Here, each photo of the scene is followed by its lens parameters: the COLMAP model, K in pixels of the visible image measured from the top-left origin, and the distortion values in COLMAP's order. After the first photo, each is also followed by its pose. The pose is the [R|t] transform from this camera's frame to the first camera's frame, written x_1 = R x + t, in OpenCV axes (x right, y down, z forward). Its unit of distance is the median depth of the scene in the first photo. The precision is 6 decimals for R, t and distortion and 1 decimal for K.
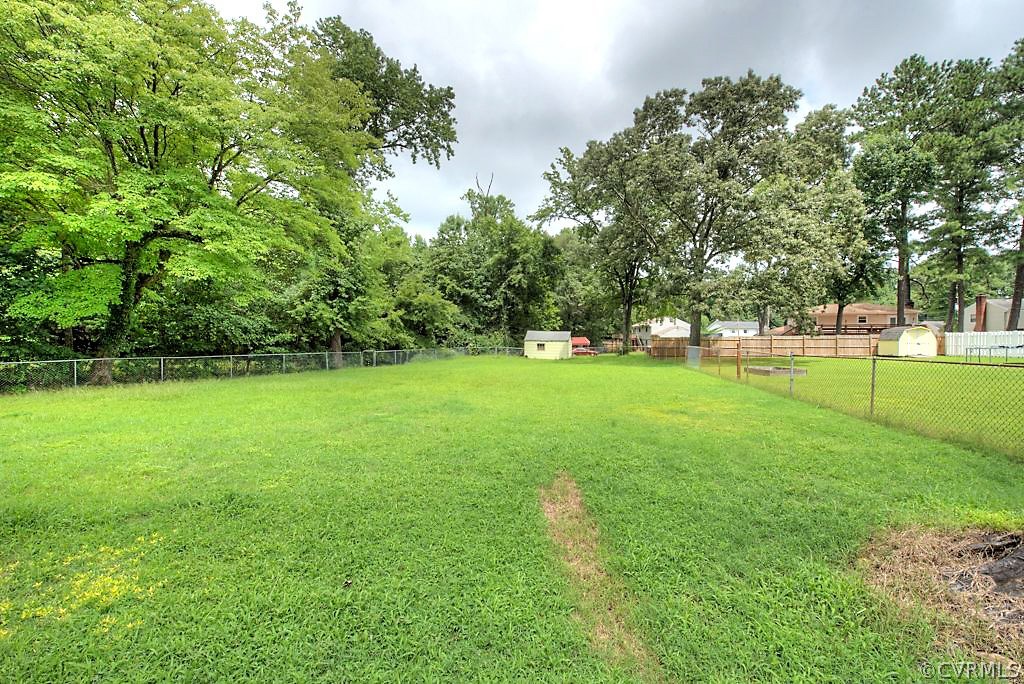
lens RADIAL K [[406.8, 0, 511.2], [0, 406.8, 343.0], [0, 0, 1]] dist [-0.013115, -0.003374]
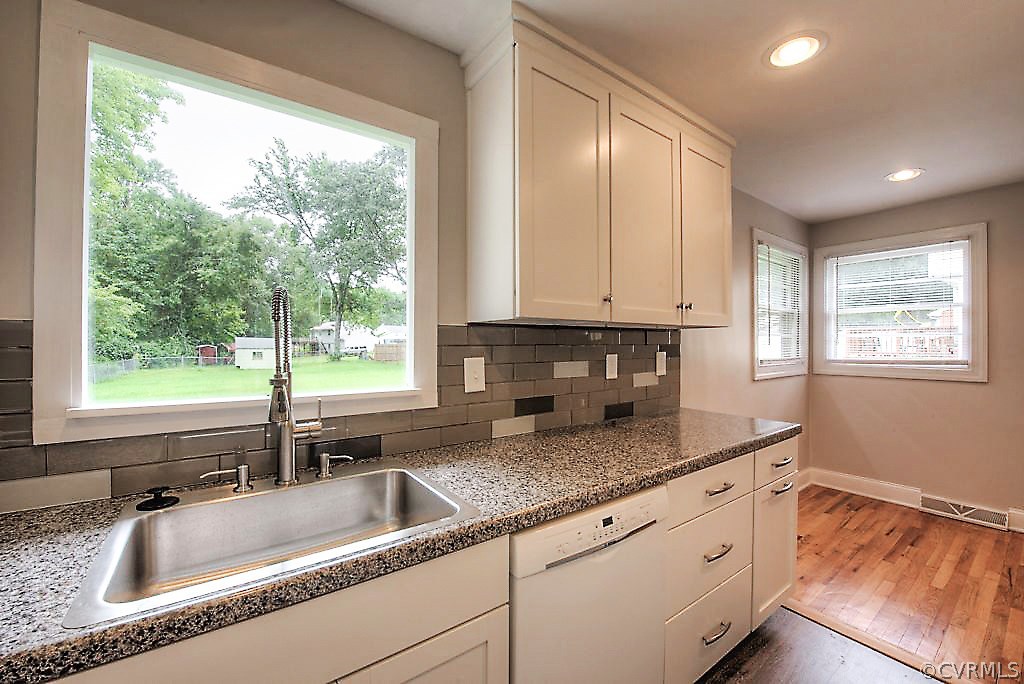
lens RADIAL K [[406.8, 0, 511.2], [0, 406.8, 343.0], [0, 0, 1]] dist [-0.013115, -0.003374]
pose [[0.682858, -0.009758, 0.730486, -0.161847], [0.012999, 0.999915, 0.001206, -0.009701], [-0.730436, 0.008672, 0.682926, -0.012727]]
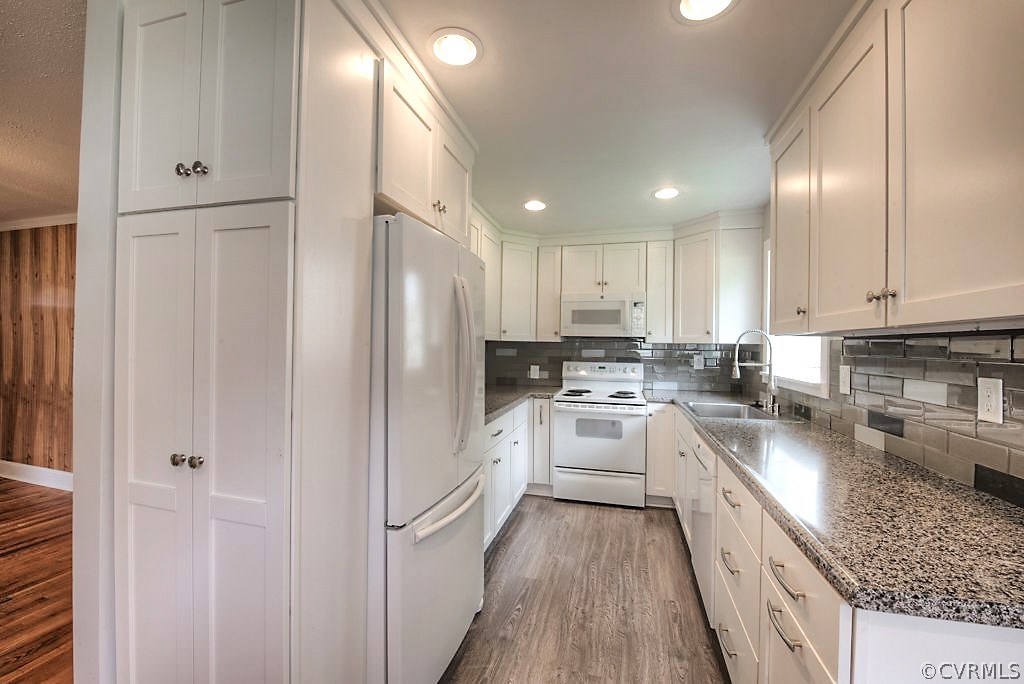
lens RADIAL K [[406.8, 0, 511.2], [0, 406.8, 343.0], [0, 0, 1]] dist [-0.013115, -0.003374]
pose [[-0.074167, -0.011942, -0.997174, 3.309282], [-0.023091, 0.999681, -0.010255, -0.000797], [0.996978, 0.022265, -0.074419, -0.271649]]
